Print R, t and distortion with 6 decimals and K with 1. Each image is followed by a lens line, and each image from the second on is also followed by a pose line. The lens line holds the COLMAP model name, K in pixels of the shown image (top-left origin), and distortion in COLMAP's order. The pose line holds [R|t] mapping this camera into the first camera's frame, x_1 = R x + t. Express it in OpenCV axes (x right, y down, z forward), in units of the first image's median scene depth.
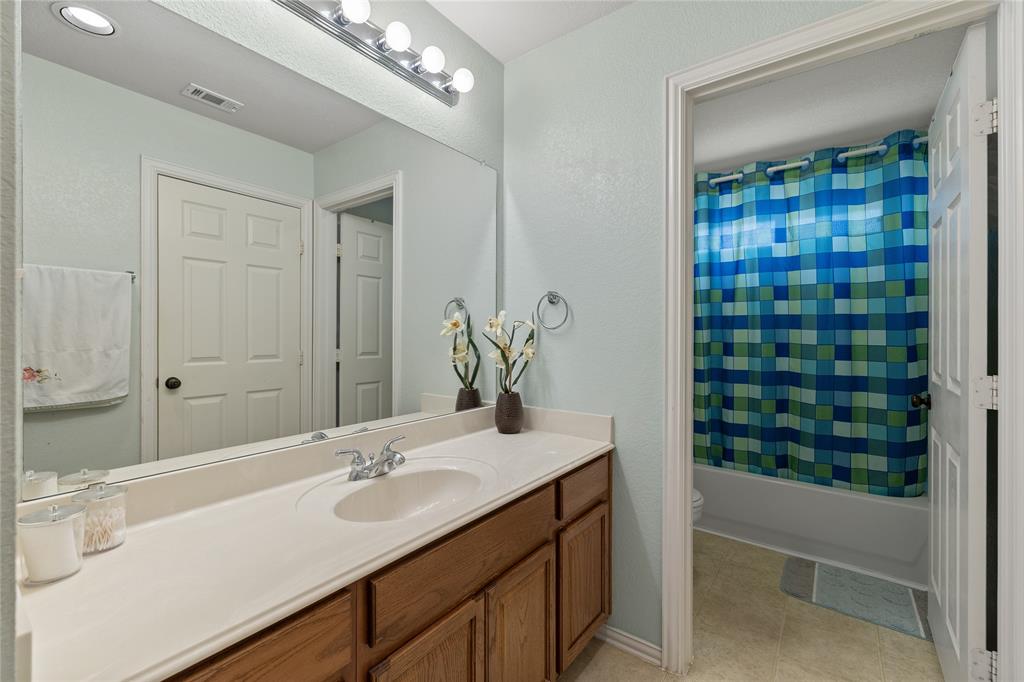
lens RADIAL K [[439.1, 0, 515.6], [0, 439.1, 335.3], [0, 0, 1]] dist [0.002295, 0.000321]
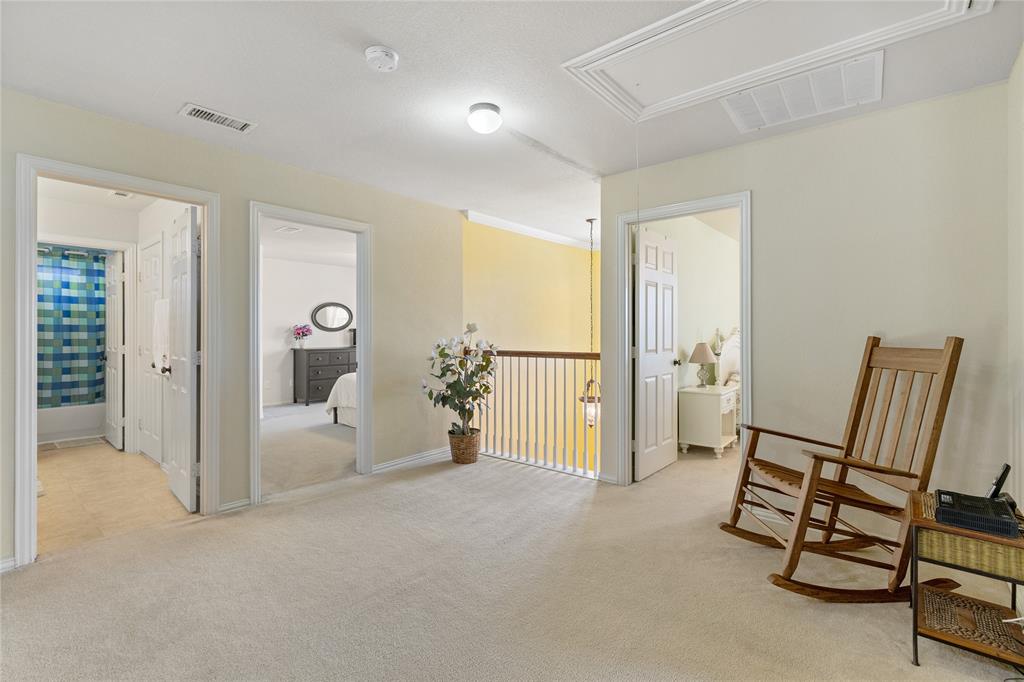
lens RADIAL K [[457.9, 0, 512.0], [0, 457.9, 332.5], [0, 0, 1]] dist [-0.002782, -0.000452]
pose [[0.071337, -0.004438, 0.997442, -1.395030], [-0.001351, 0.999989, 0.004546, -0.024292], [-0.997451, -0.001672, 0.071331, -1.400204]]
